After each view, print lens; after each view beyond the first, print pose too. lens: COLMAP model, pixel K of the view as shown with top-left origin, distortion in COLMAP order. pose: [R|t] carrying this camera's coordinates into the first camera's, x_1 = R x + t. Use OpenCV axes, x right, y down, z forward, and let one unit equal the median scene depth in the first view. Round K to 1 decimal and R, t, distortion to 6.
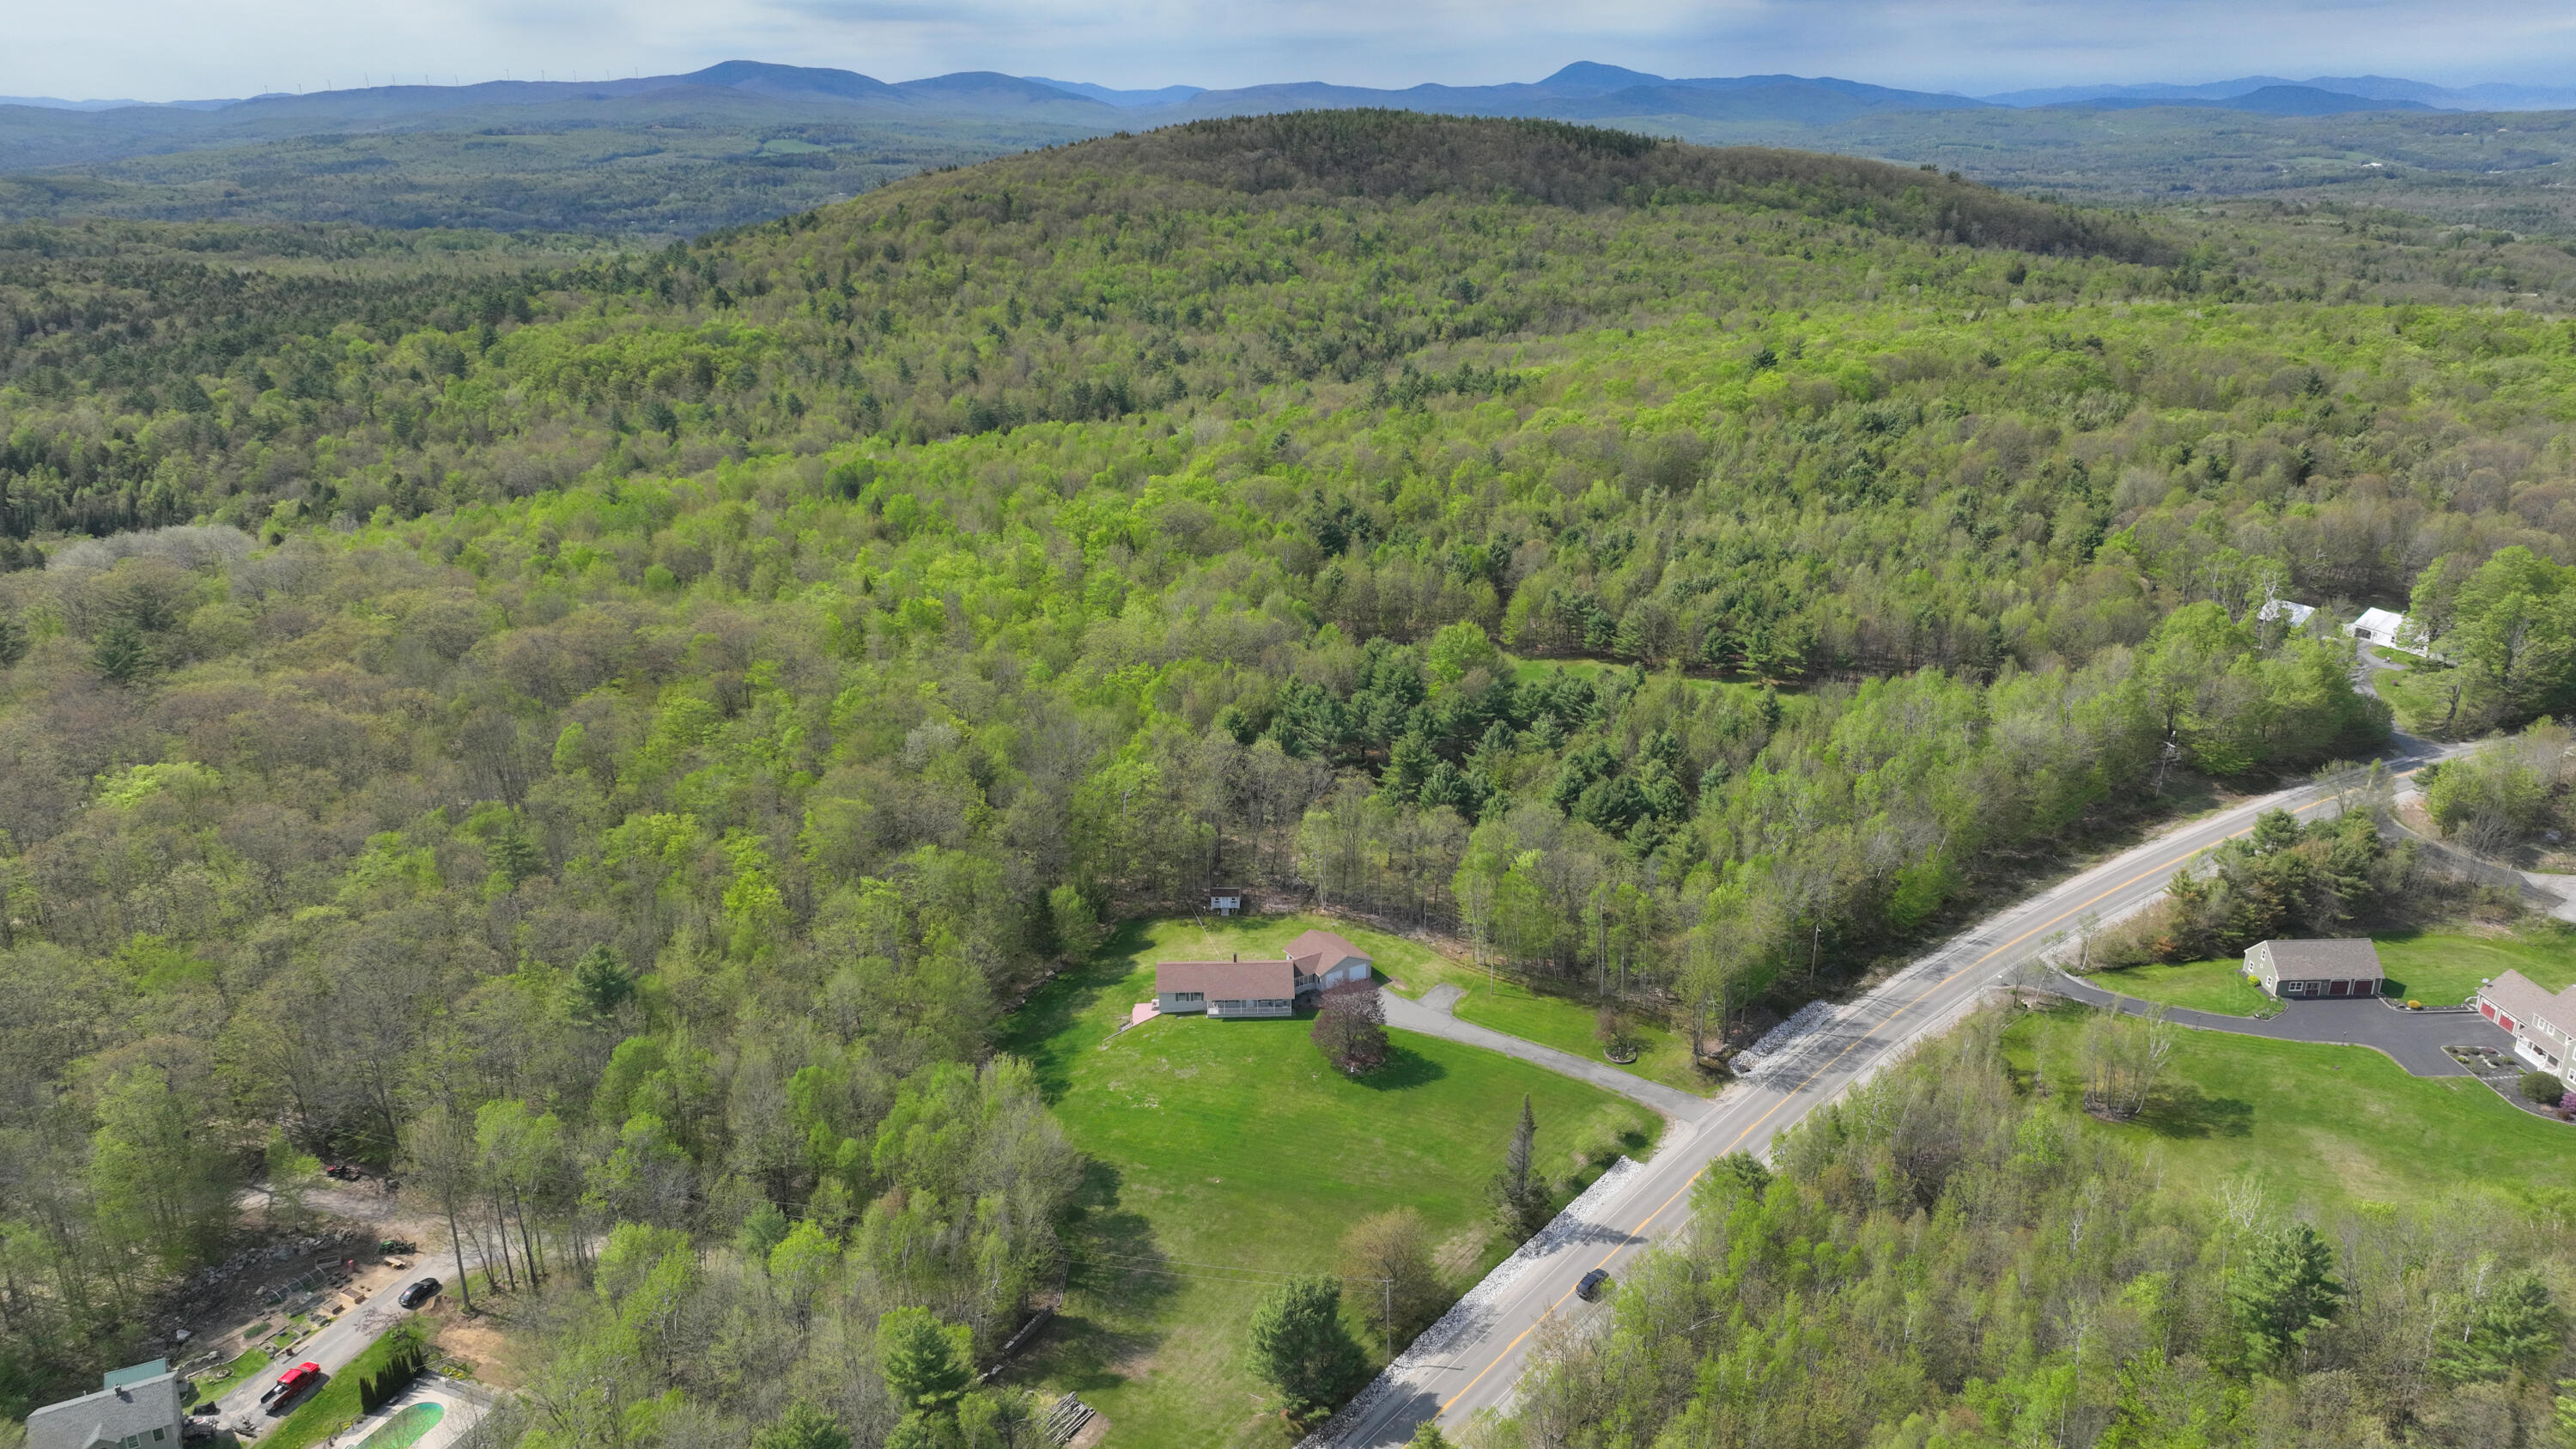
lens RADIAL K [[1814.5, 0, 1296.5], [0, 1814.5, 725.2], [0, 0, 1]] dist [-0.001983, 0.017695]
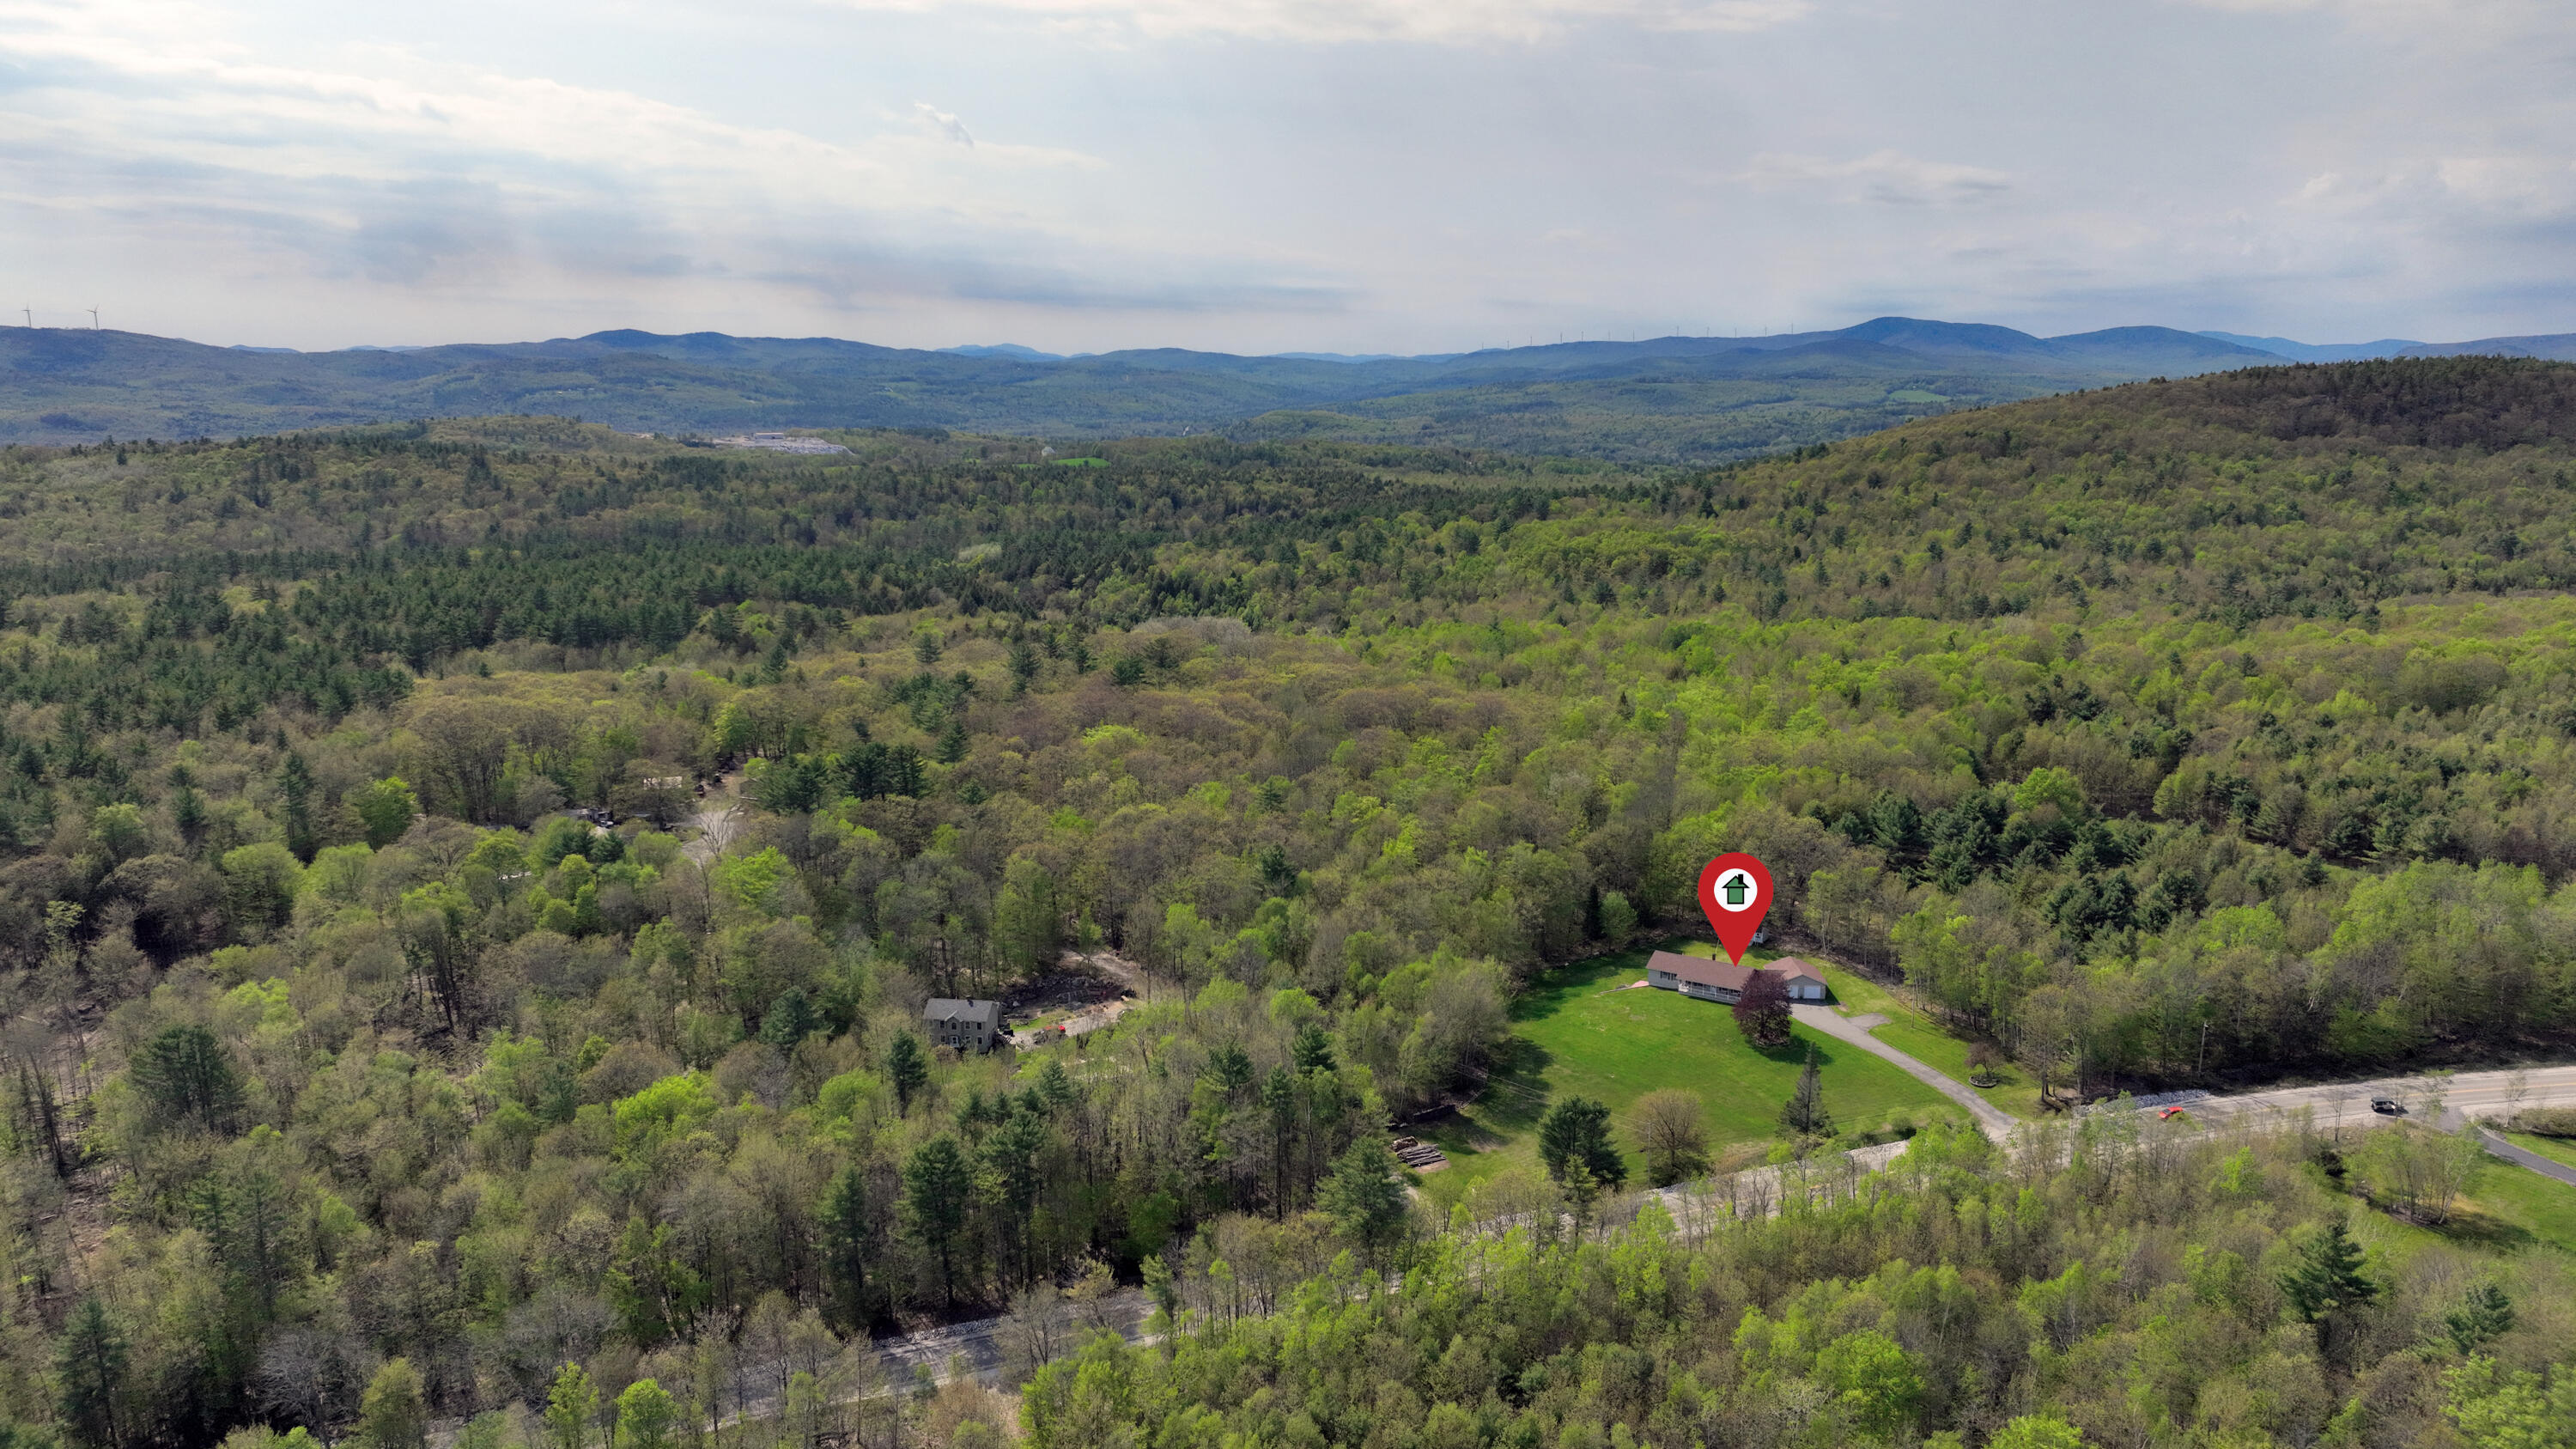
lens RADIAL K [[1814.5, 0, 1289.5], [0, 1814.5, 741.0], [0, 0, 1]] dist [-0.001983, 0.017695]
pose [[0.826031, 0.120650, -0.550559, 0.133594], [-0.186723, 0.980237, -0.065340, 0.038195], [0.531796, 0.156775, 0.832235, -0.086992]]
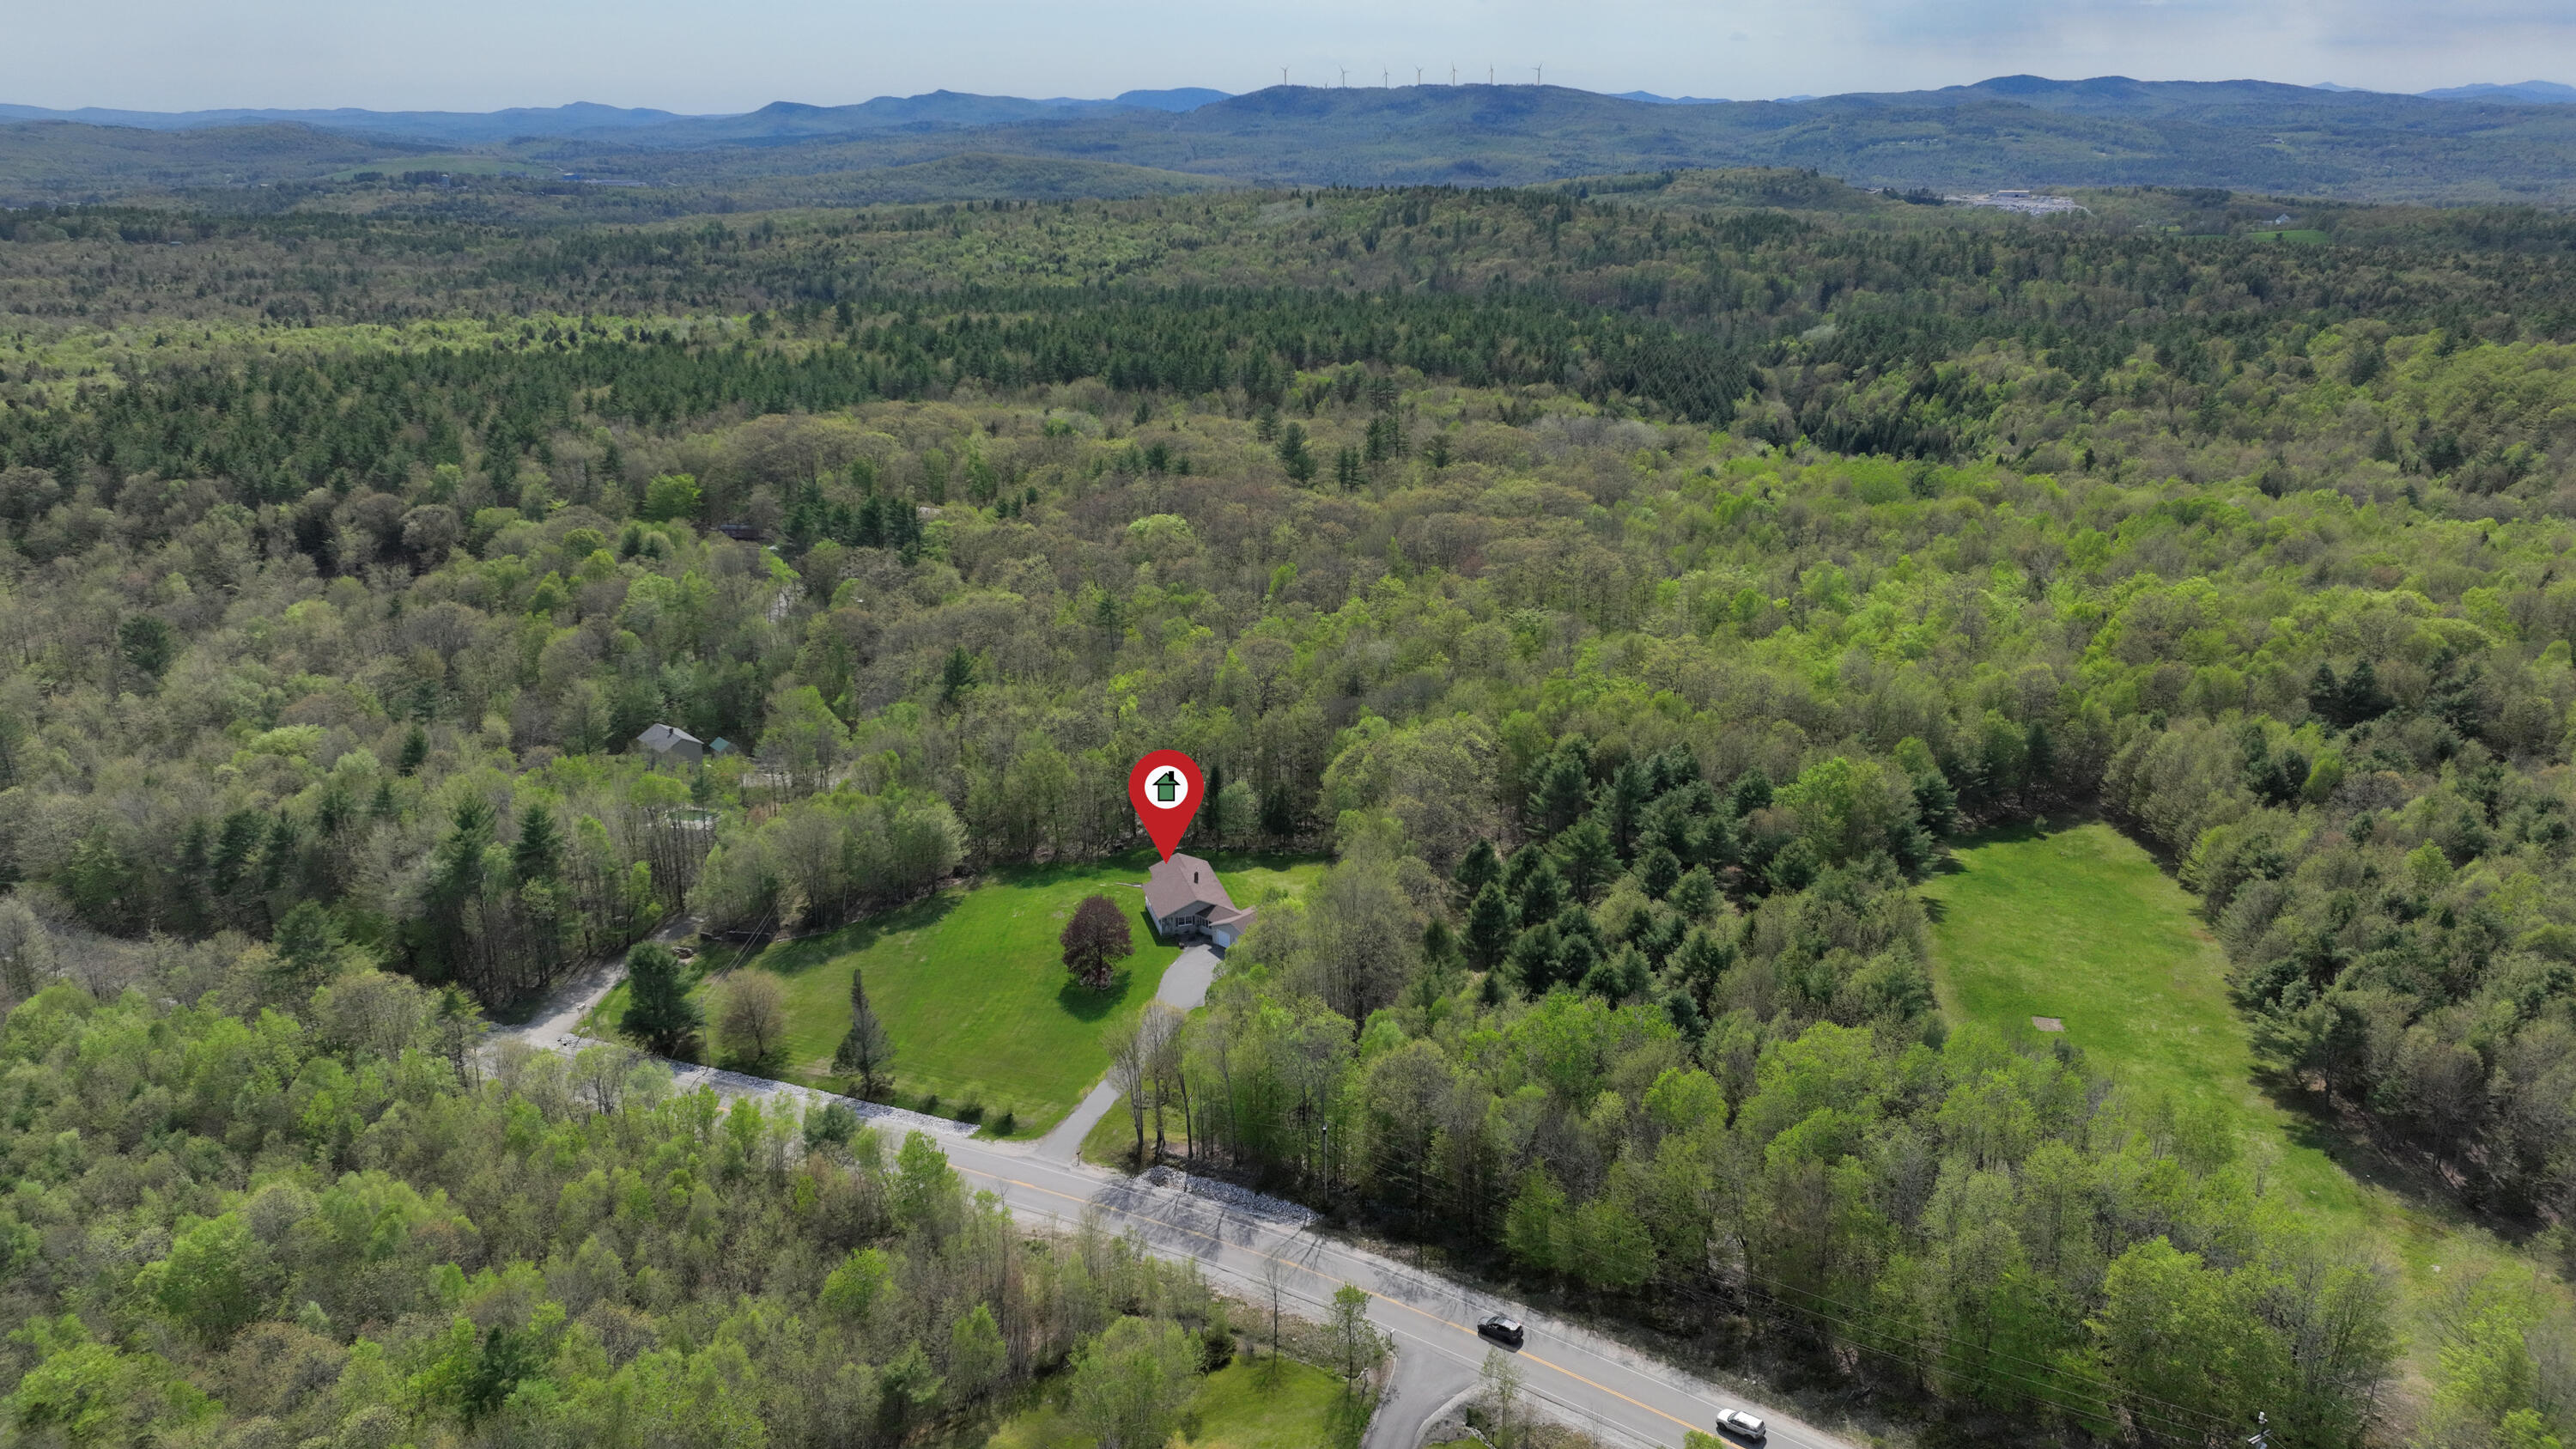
lens RADIAL K [[1814.5, 0, 1281.1], [0, 1814.5, 699.7], [0, 0, 1]] dist [-0.001983, 0.017695]
pose [[0.234401, 0.302273, -0.923952, 0.304245], [-0.310475, 0.923933, 0.223502, -0.072597], [0.921228, 0.234475, 0.310419, 0.222647]]
